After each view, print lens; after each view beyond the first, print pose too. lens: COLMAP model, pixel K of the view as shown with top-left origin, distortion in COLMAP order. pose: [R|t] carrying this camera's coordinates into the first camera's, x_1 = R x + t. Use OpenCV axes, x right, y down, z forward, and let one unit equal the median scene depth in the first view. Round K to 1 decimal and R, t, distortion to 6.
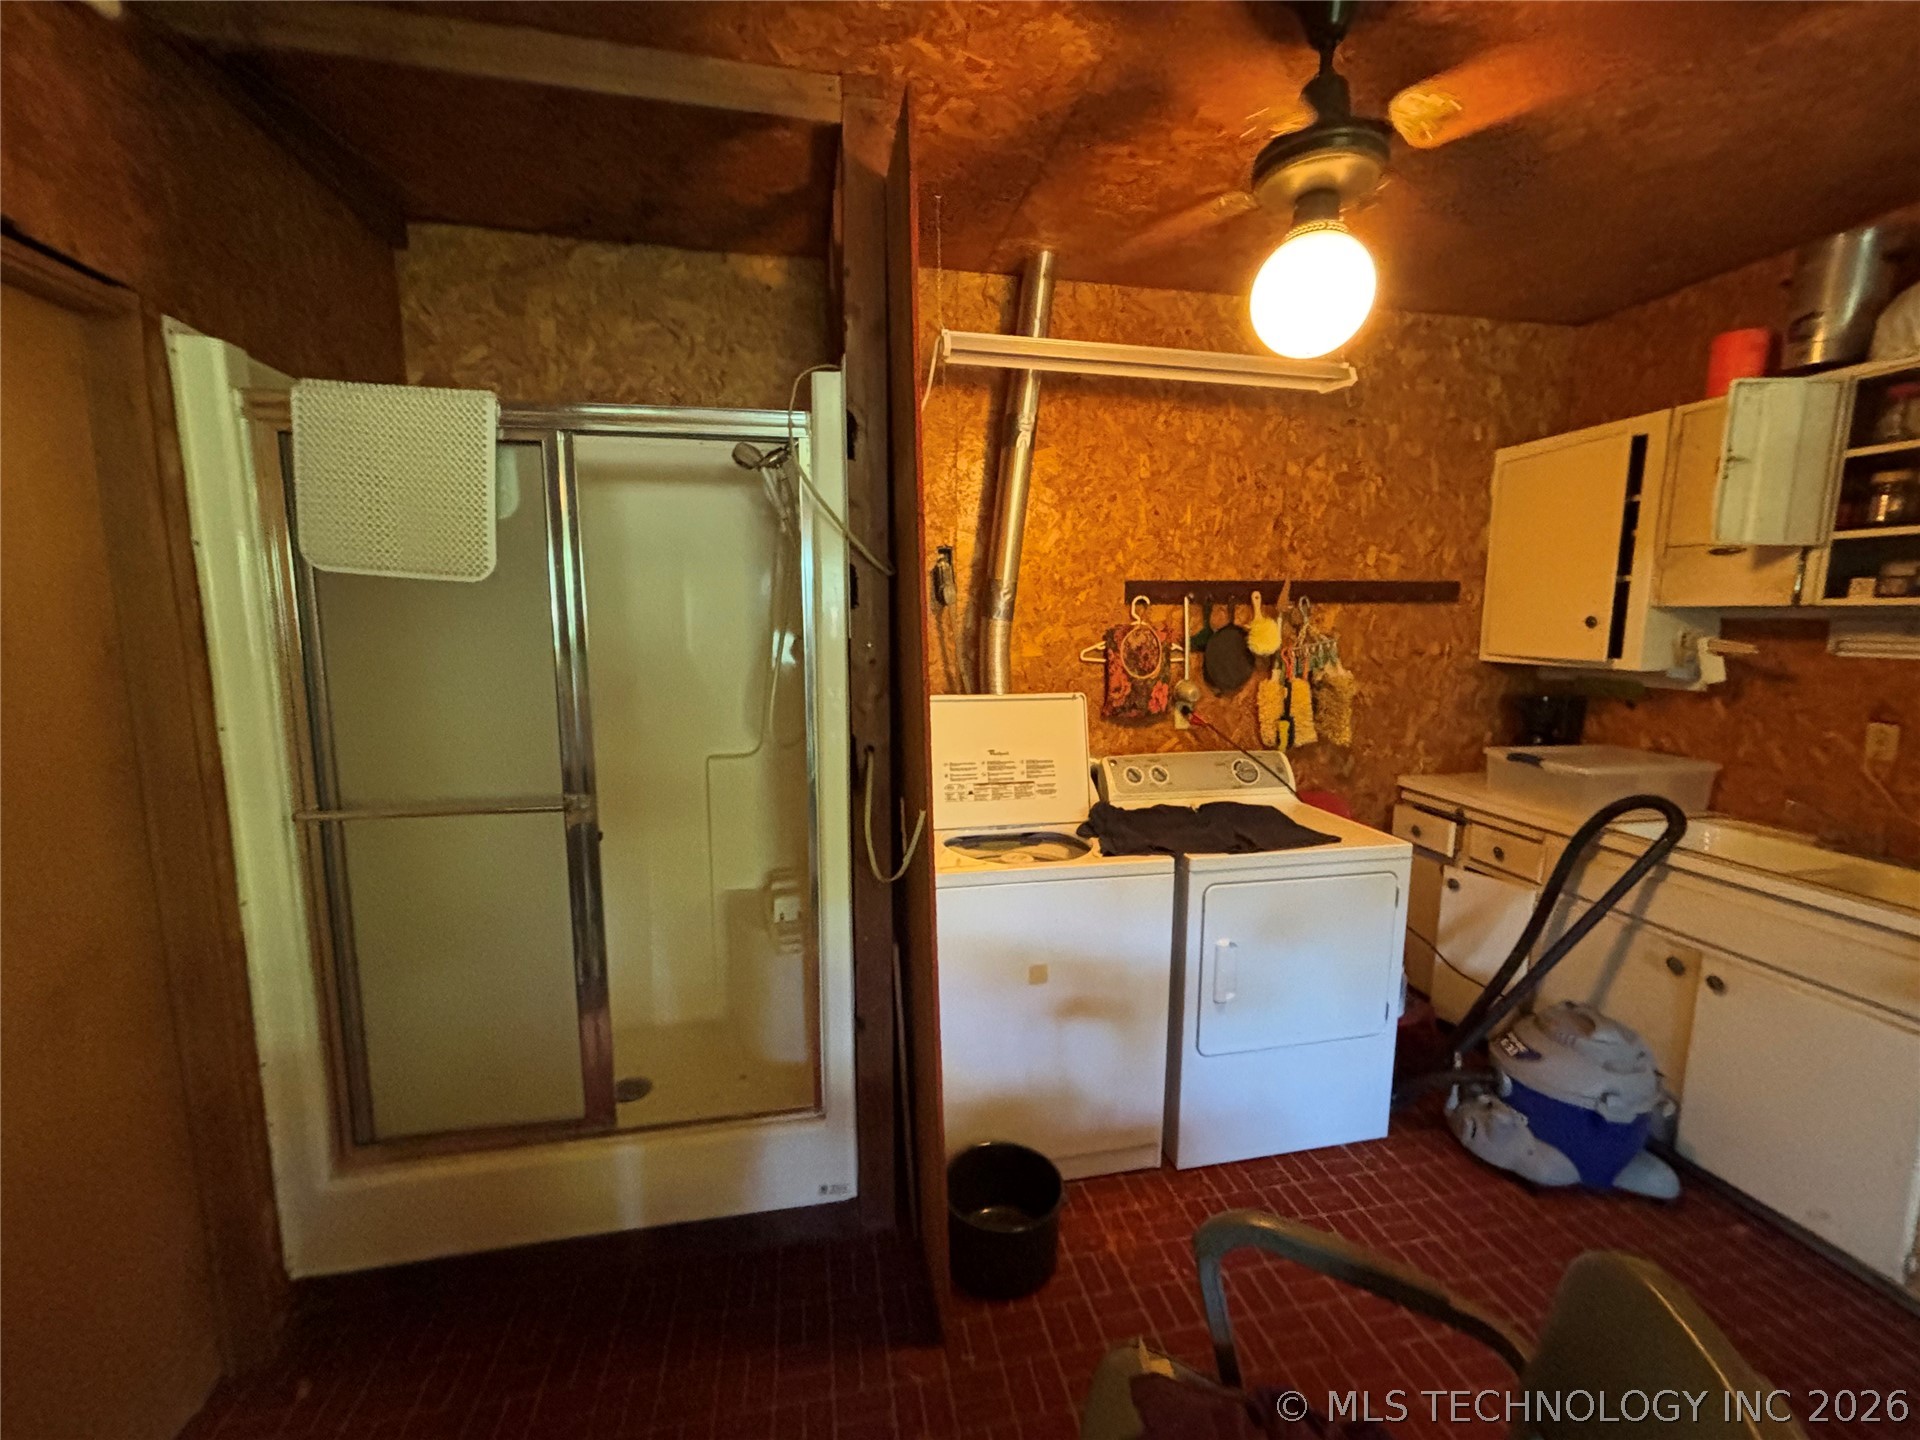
lens RADIAL K [[771.9, 0, 949.9], [0, 771.9, 721.5], [0, 0, 1]] dist [0.003352, -0.001407]
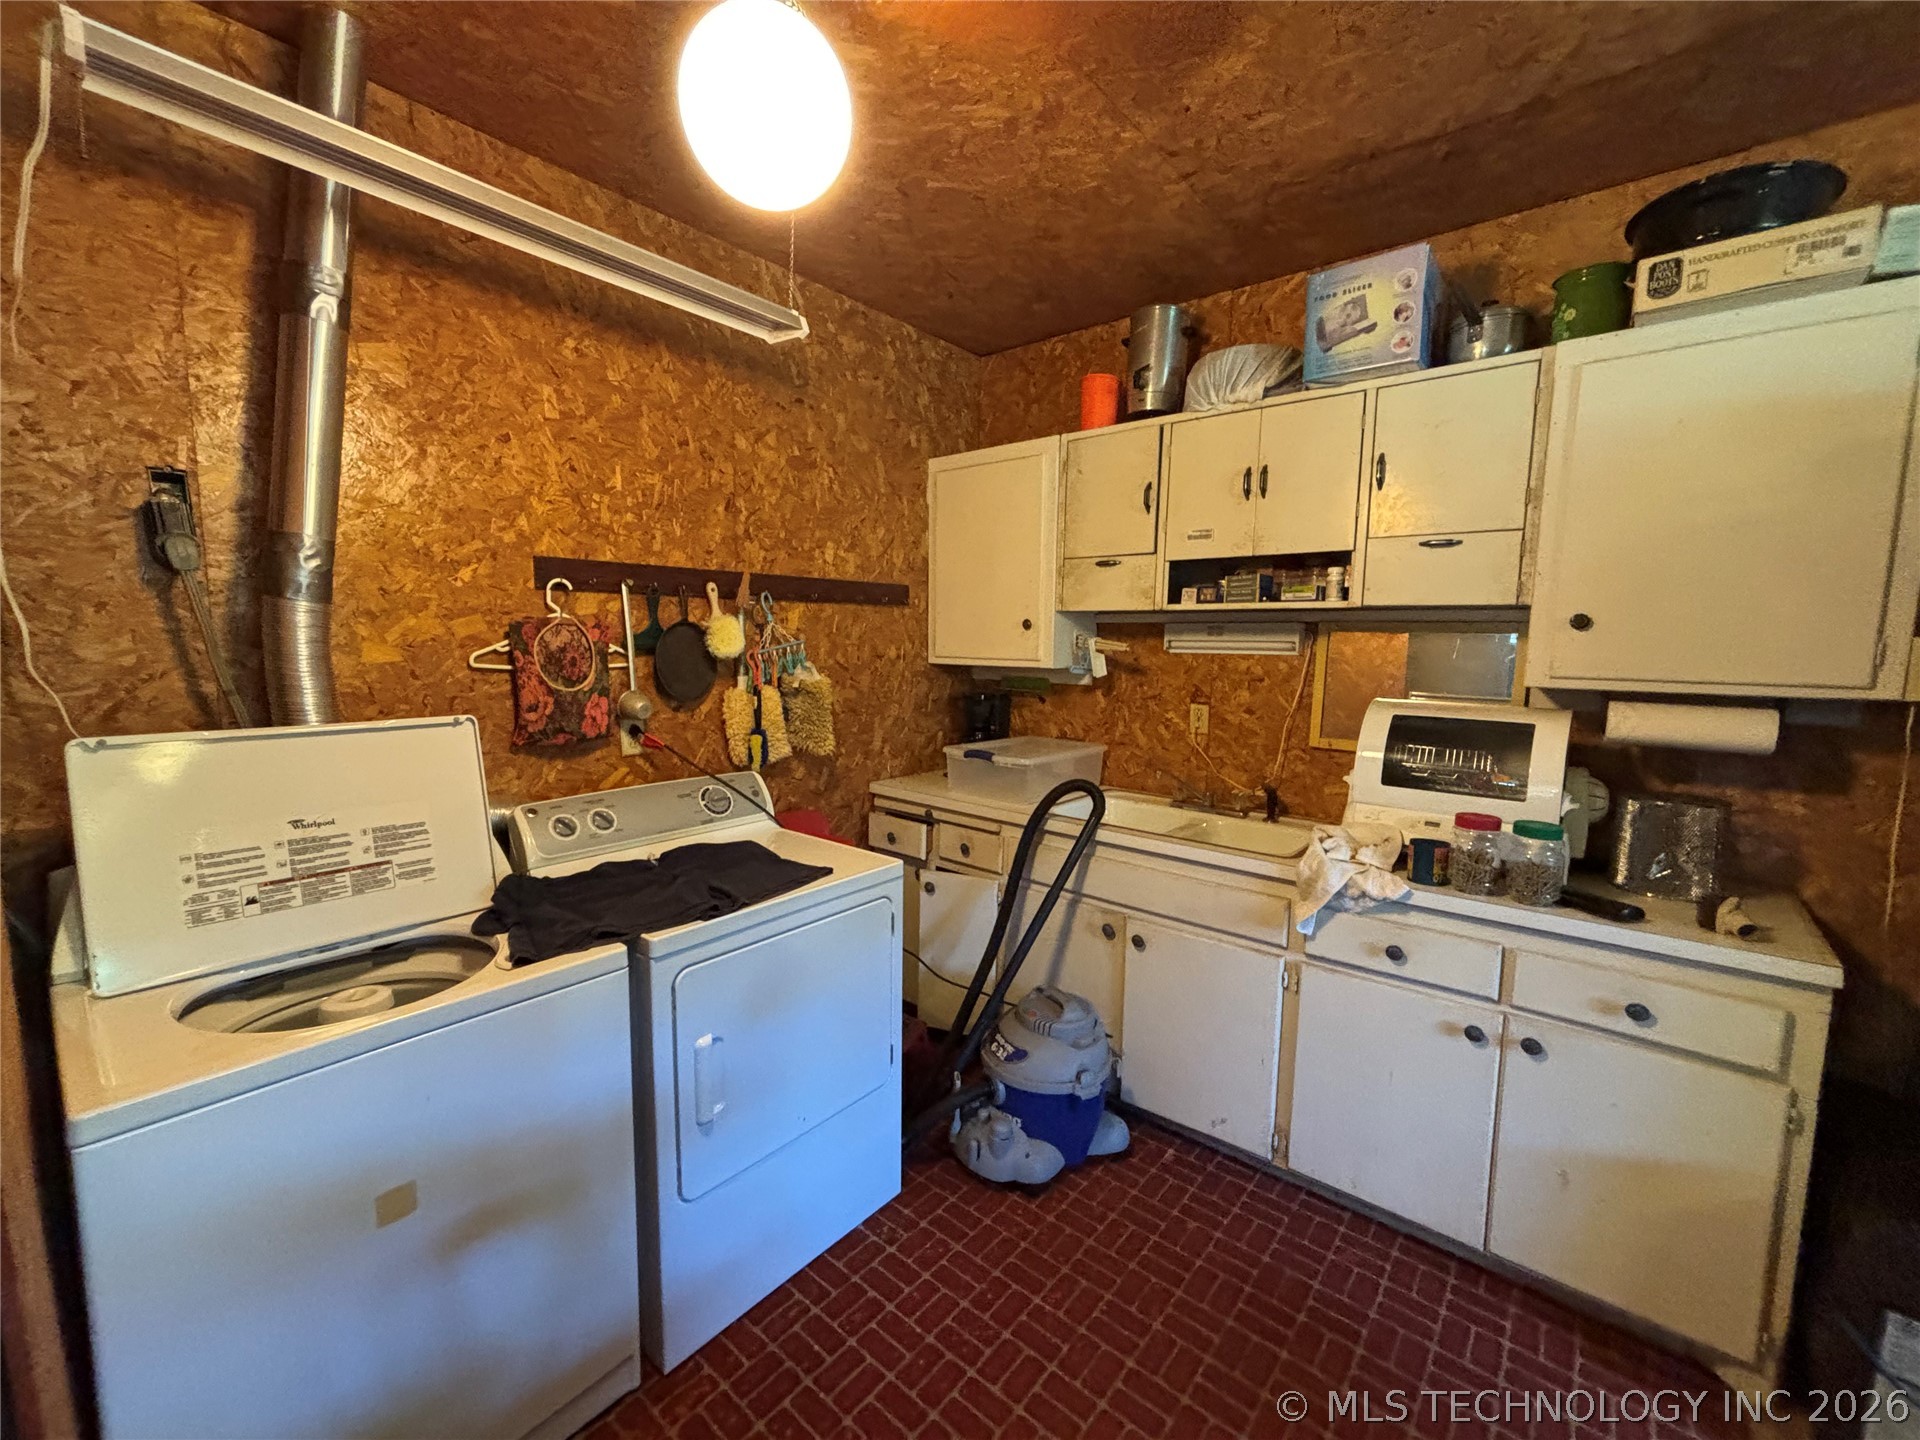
lens RADIAL K [[771.9, 0, 956.7], [0, 771.9, 722.5], [0, 0, 1]] dist [0.003352, -0.001407]
pose [[0.778327, -0.061529, 0.624837, 0.082235], [0.073059, 0.997302, 0.007200, -0.004744], [-0.623594, 0.040046, 0.780722, 0.218188]]
